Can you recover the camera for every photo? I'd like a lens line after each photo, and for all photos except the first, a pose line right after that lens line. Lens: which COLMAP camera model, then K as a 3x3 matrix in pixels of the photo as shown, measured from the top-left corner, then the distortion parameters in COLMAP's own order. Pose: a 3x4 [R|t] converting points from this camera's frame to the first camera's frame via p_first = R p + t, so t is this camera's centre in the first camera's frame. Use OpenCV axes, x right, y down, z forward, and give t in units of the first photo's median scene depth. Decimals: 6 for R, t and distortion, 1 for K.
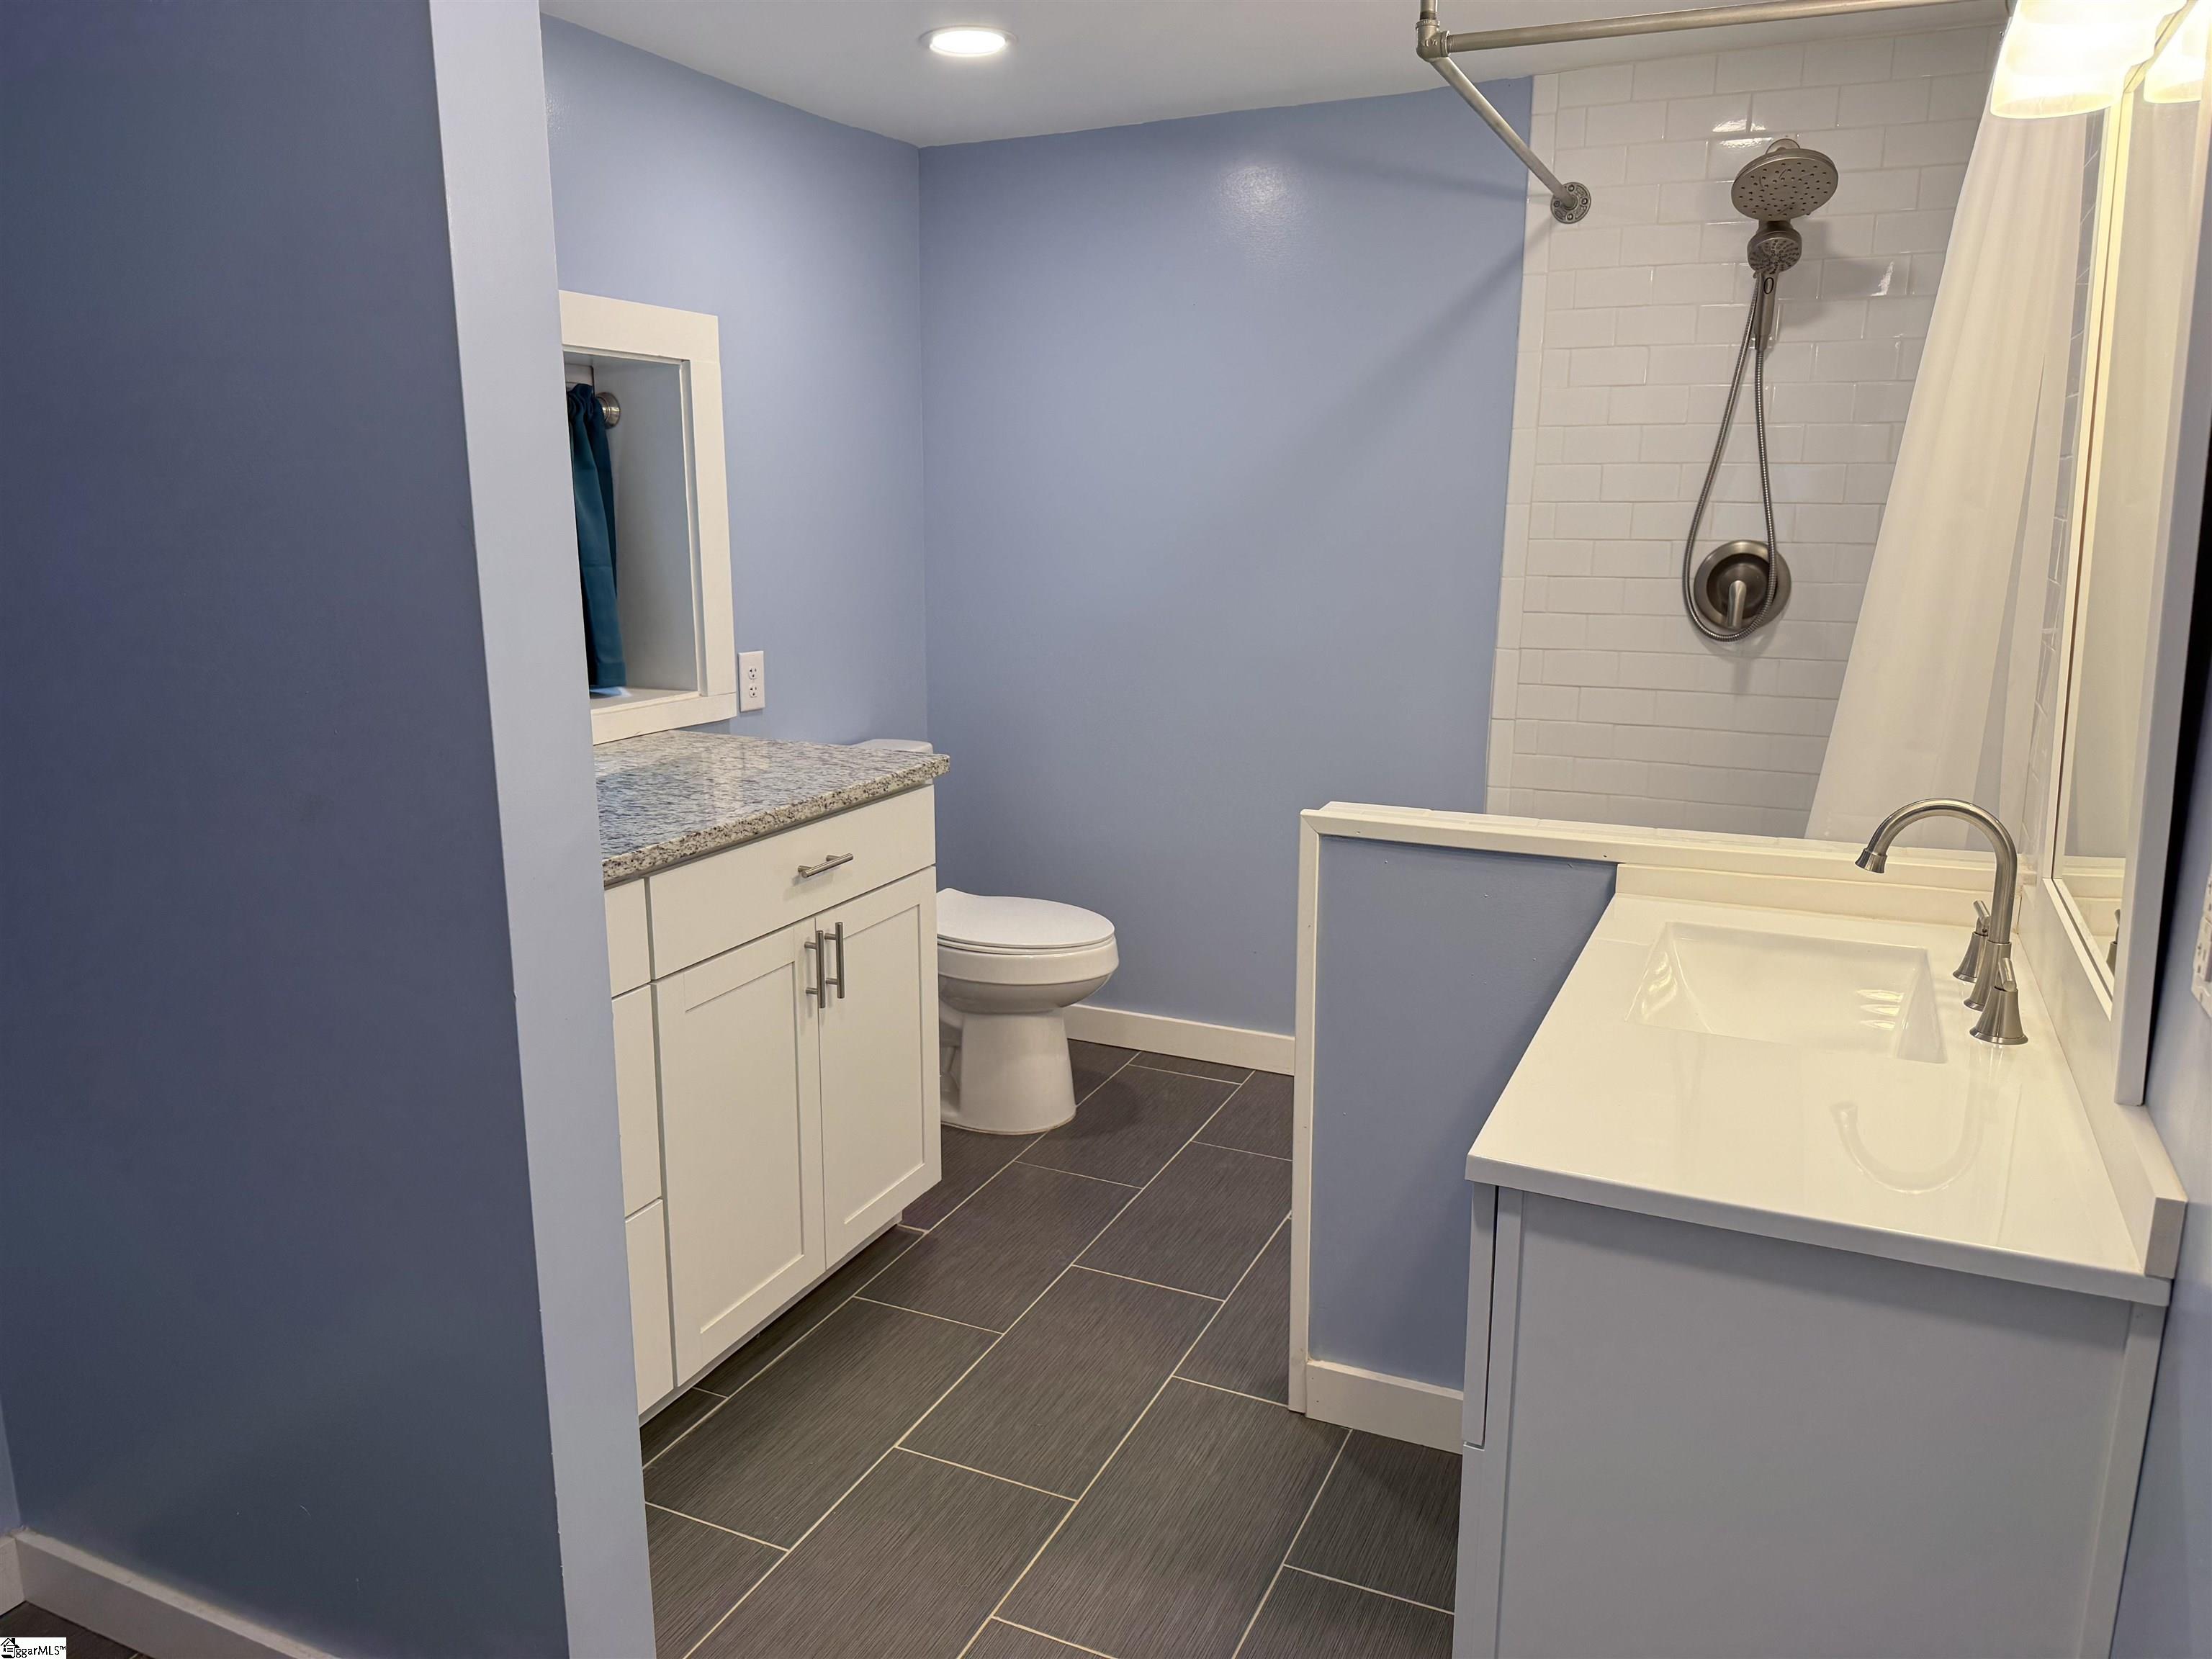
lens RADIAL K [[1524.6, 0, 1104.5], [0, 1524.6, 824.6], [0, 0, 1]] dist [0.162033, -0.284893]
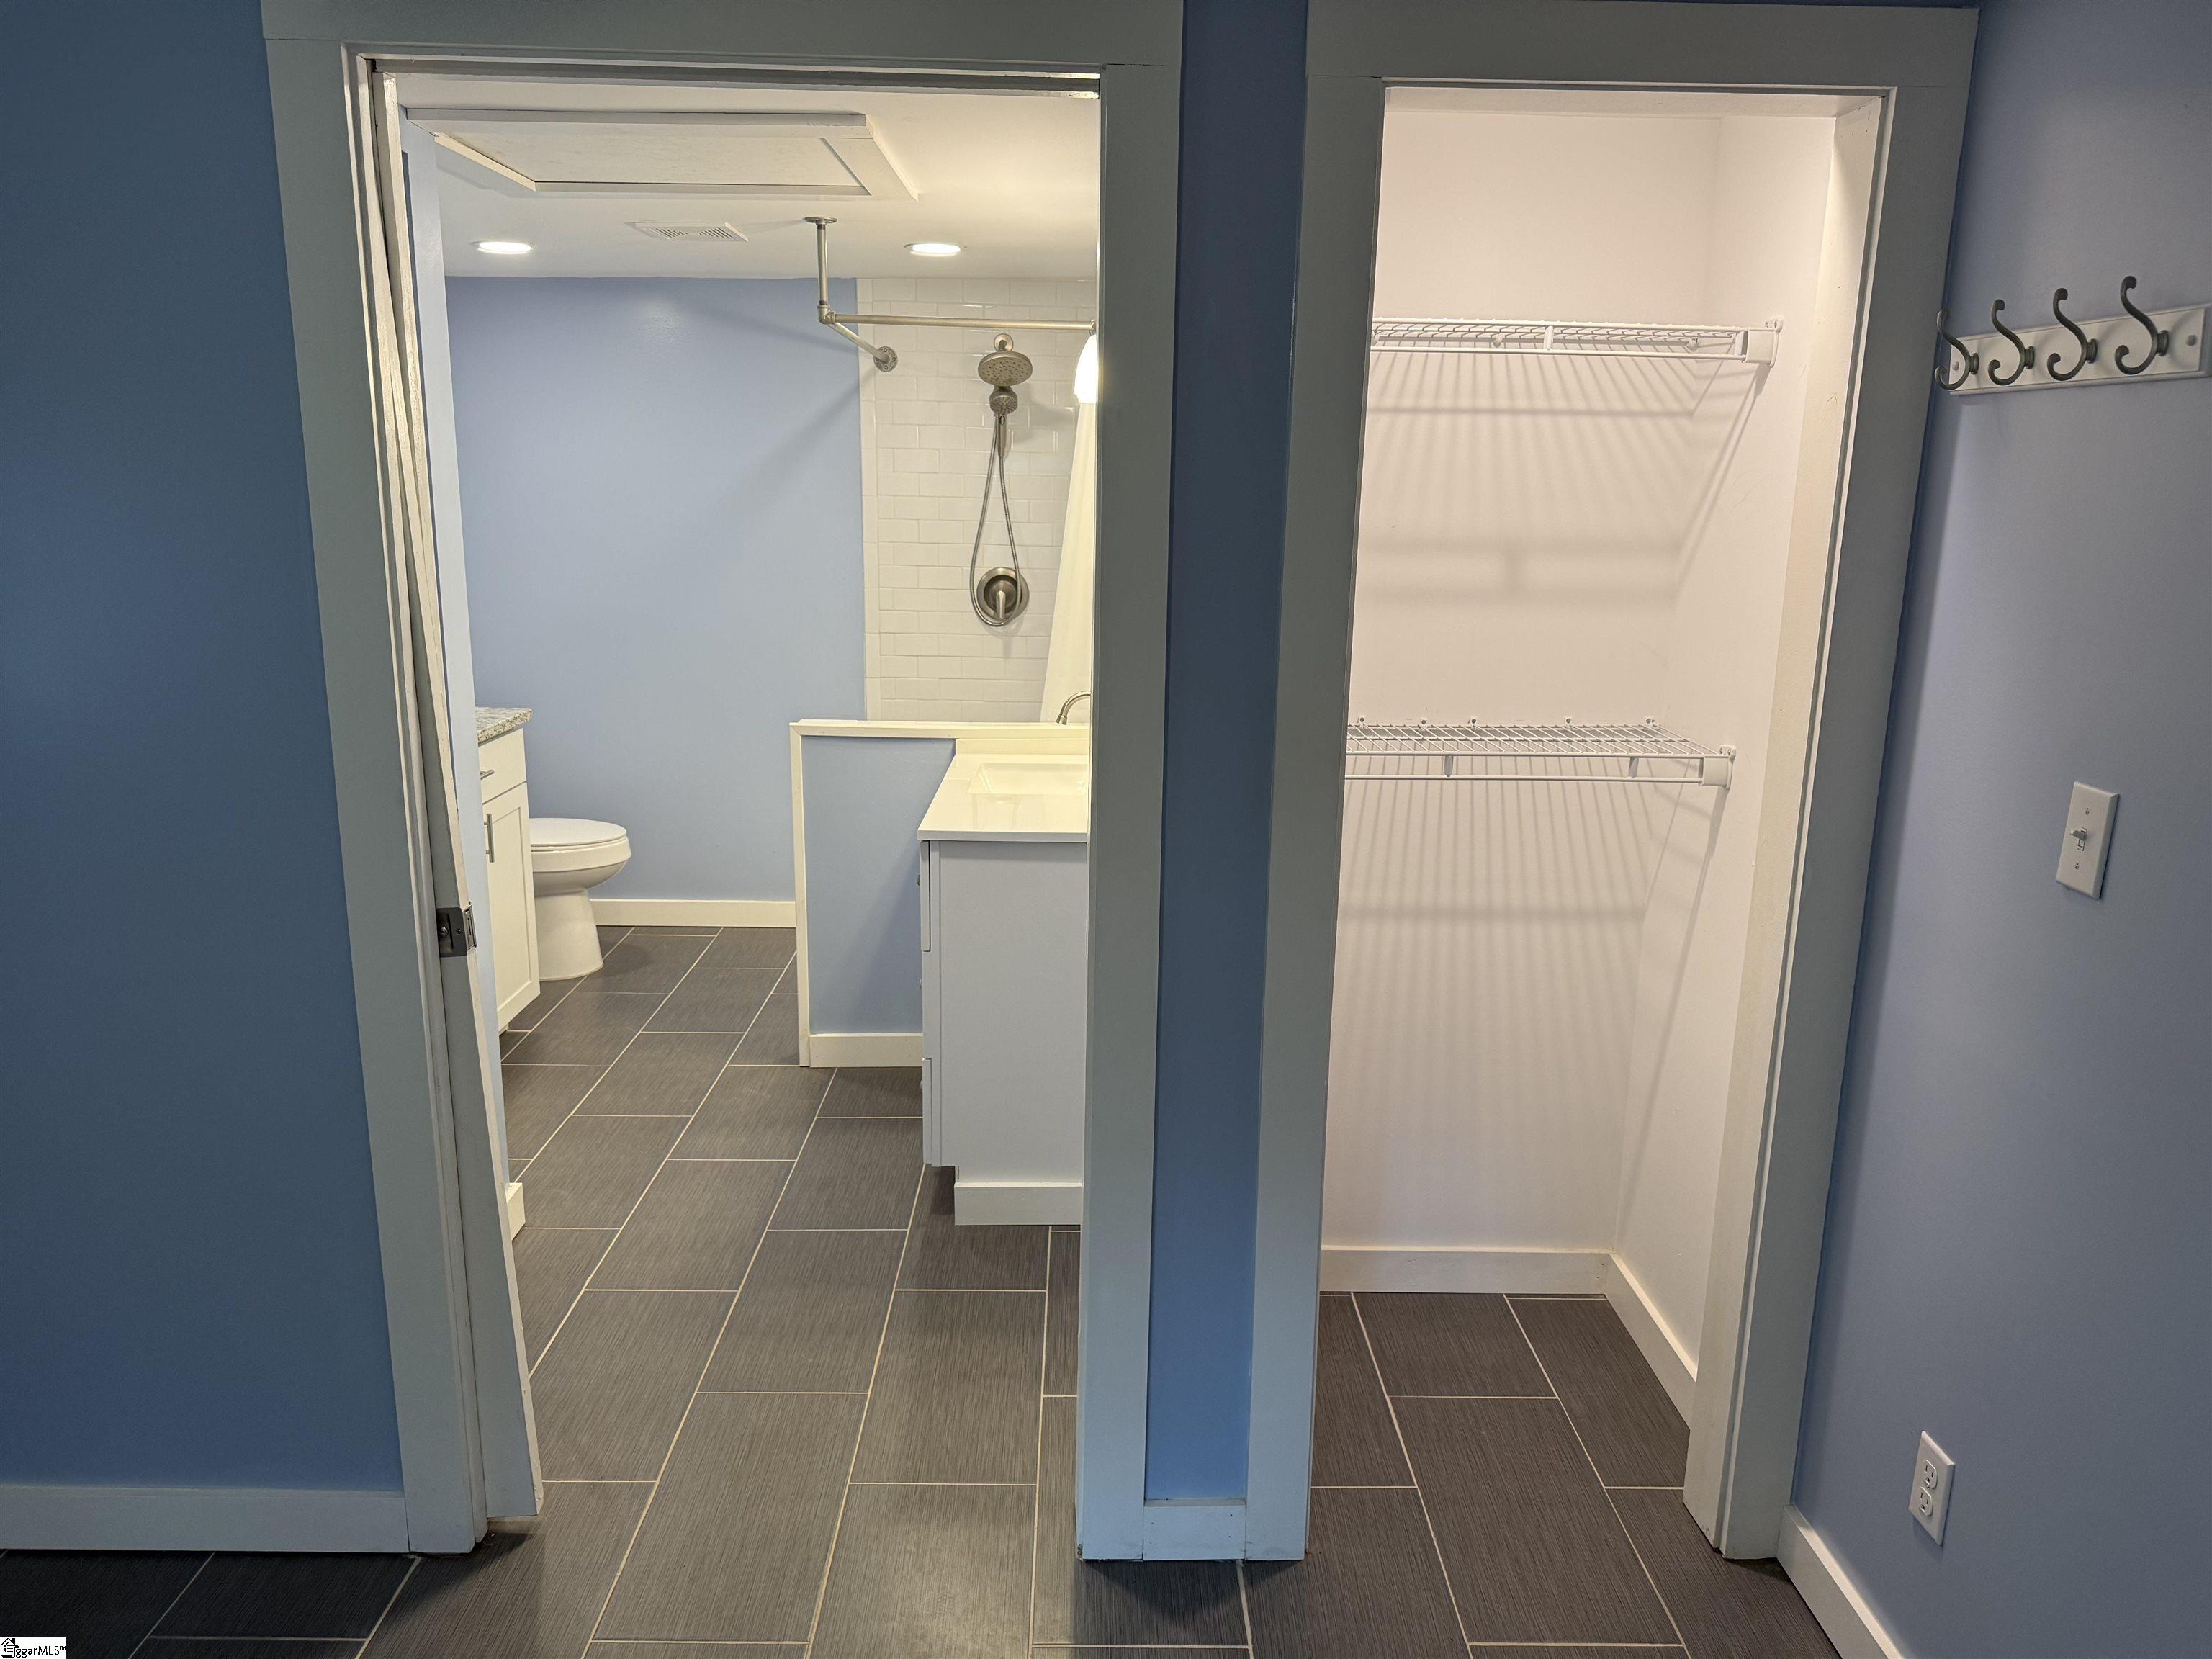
lens RADIAL K [[1518.6, 0, 1106.0], [0, 1518.6, 829.5], [0, 0, 1]] dist [0.117458, -0.002068]
pose [[0.901573, -0.080514, 0.425068, -0.231415], [0.076128, 0.996724, 0.027326, 0.070477], [-0.425876, 0.007723, 0.904749, -0.588563]]
